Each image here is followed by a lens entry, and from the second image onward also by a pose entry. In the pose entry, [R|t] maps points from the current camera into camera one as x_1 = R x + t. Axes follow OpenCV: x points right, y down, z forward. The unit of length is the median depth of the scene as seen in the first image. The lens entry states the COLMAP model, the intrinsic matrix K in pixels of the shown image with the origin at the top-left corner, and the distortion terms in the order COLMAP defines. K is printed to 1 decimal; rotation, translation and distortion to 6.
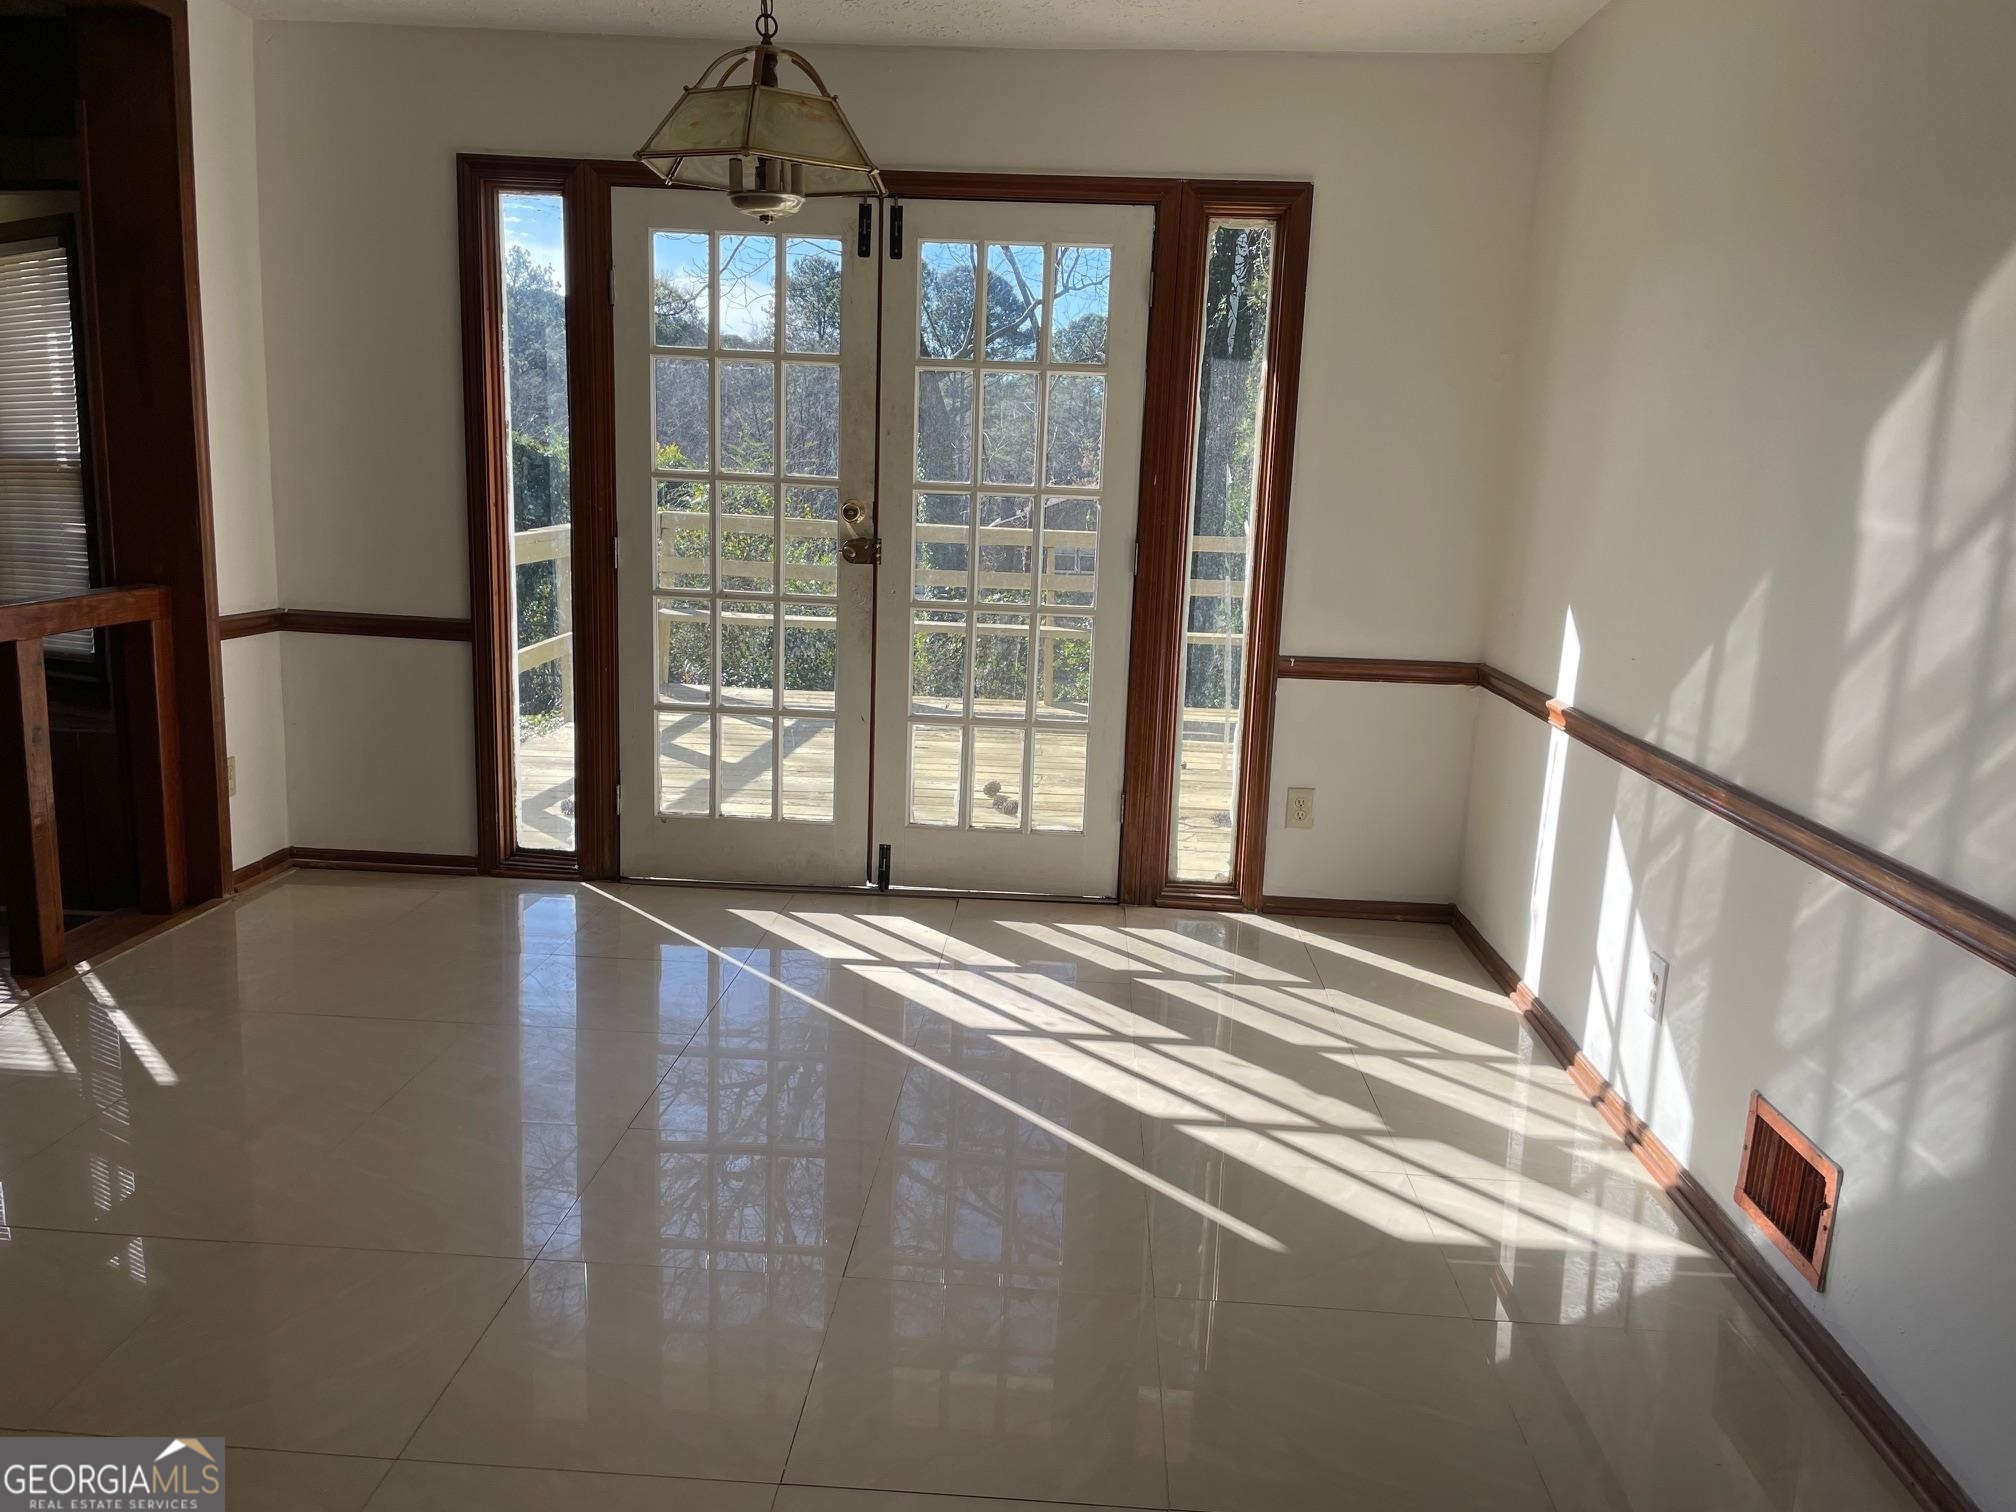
lens RADIAL K [[1566.8, 0, 1005.2], [0, 1566.8, 780.9], [0, 0, 1]] dist [0.096924, -0.134540]
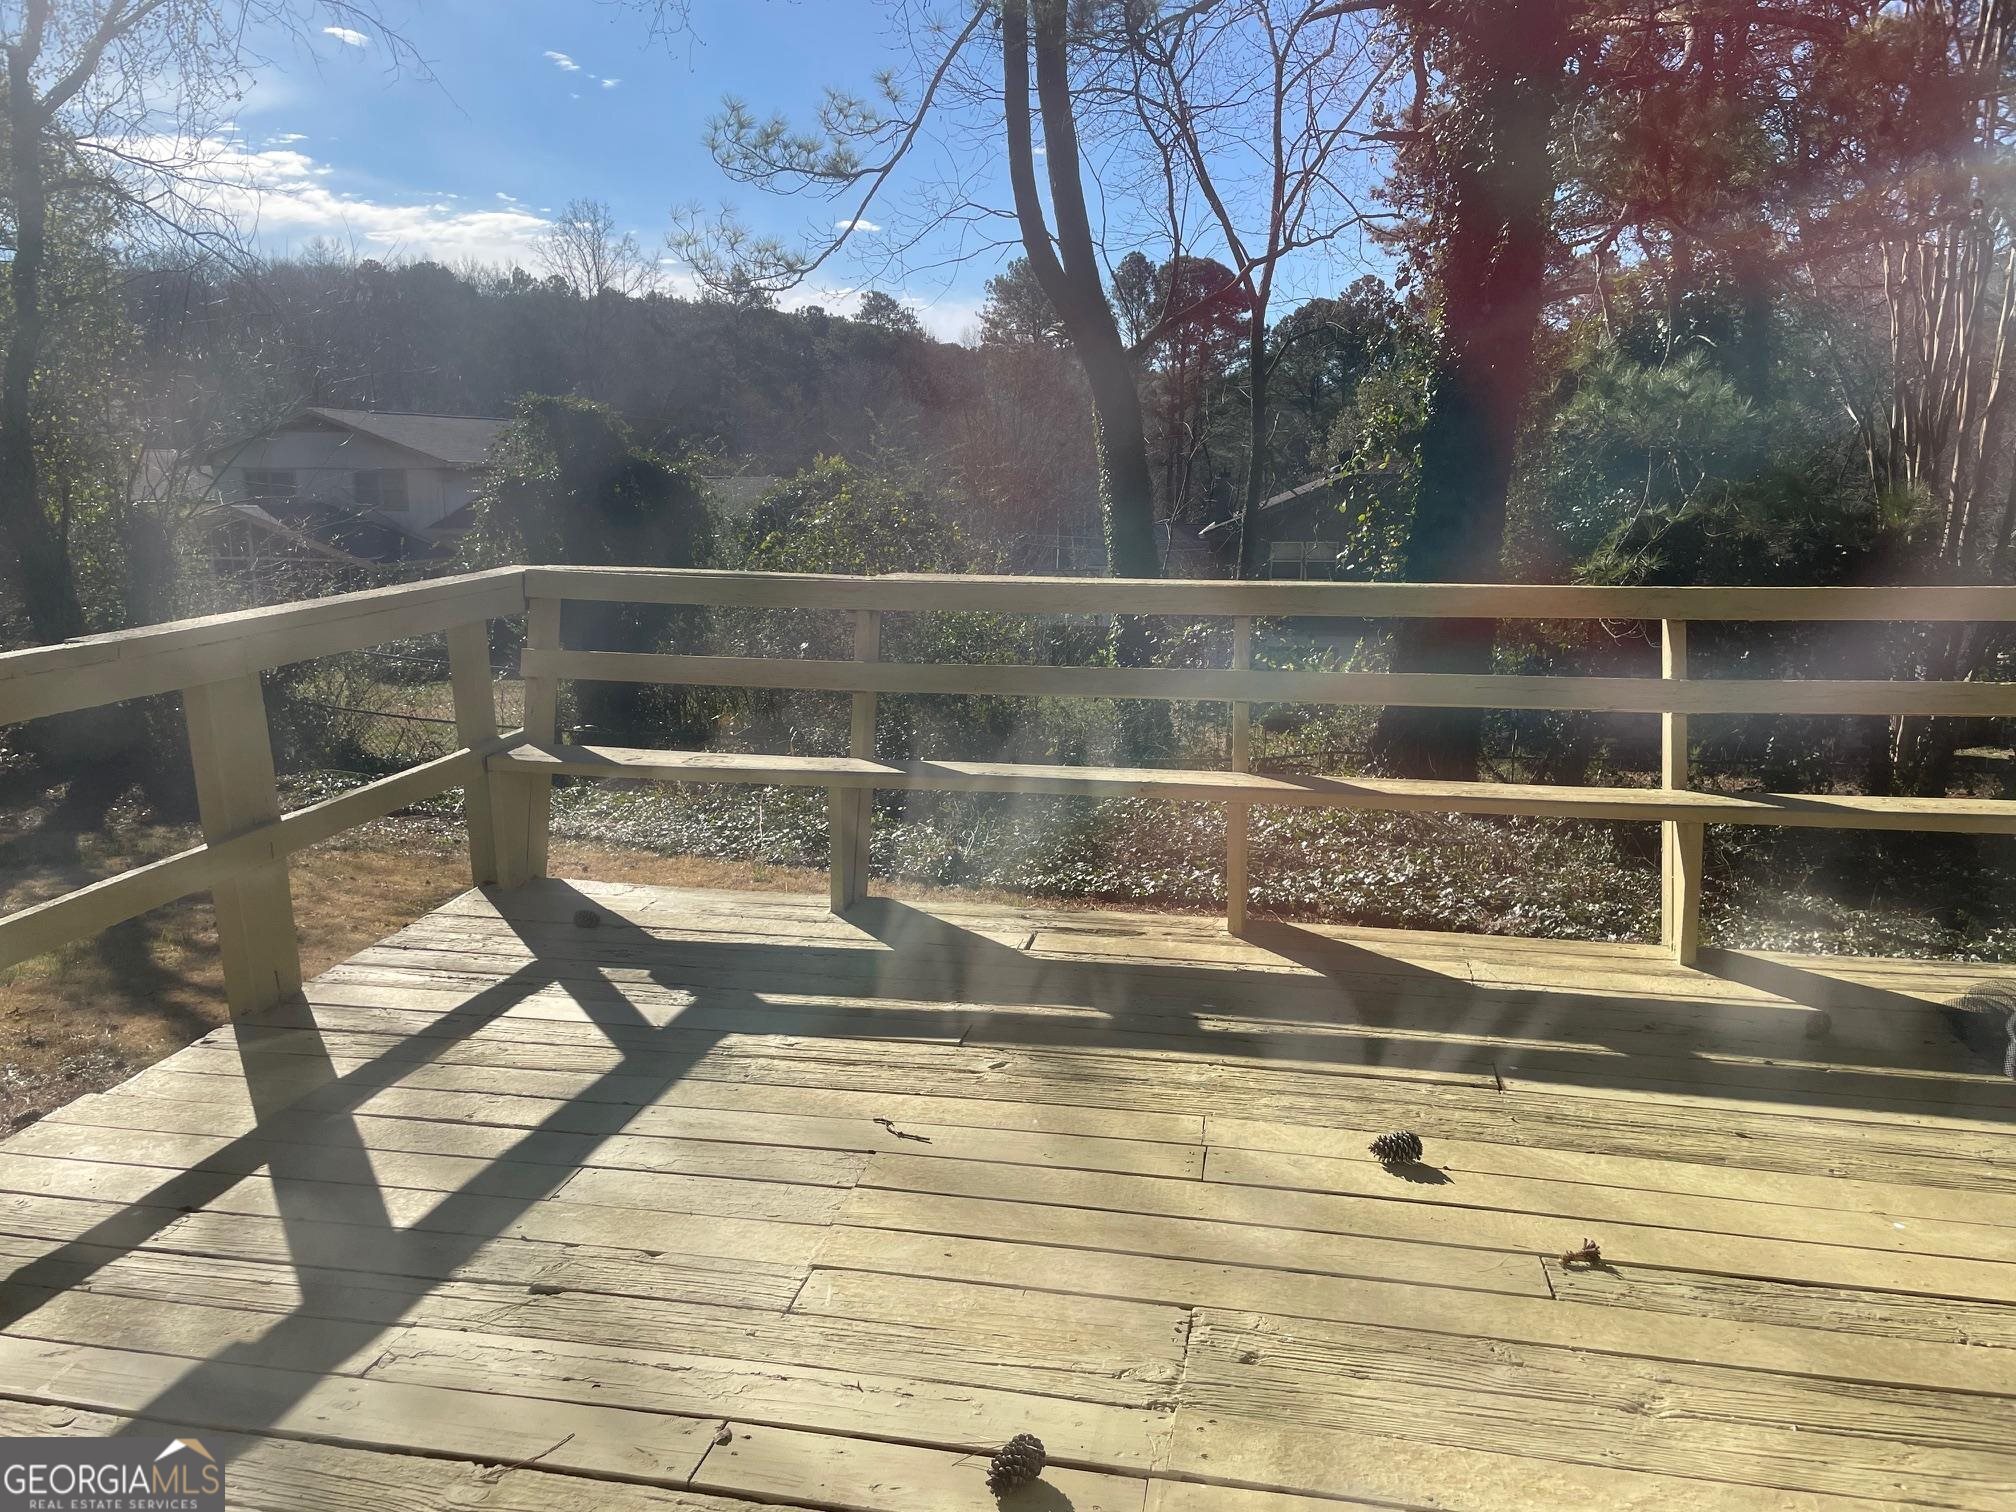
lens RADIAL K [[1572.3, 0, 1010.8], [0, 1572.3, 788.6], [0, 0, 1]] dist [0.090476, -0.130504]
pose [[0.990500, -0.001065, -0.137510, 0.008520], [0.001329, 0.999997, 0.001830, -0.030998], [0.137508, -0.001995, 0.990499, 0.159037]]
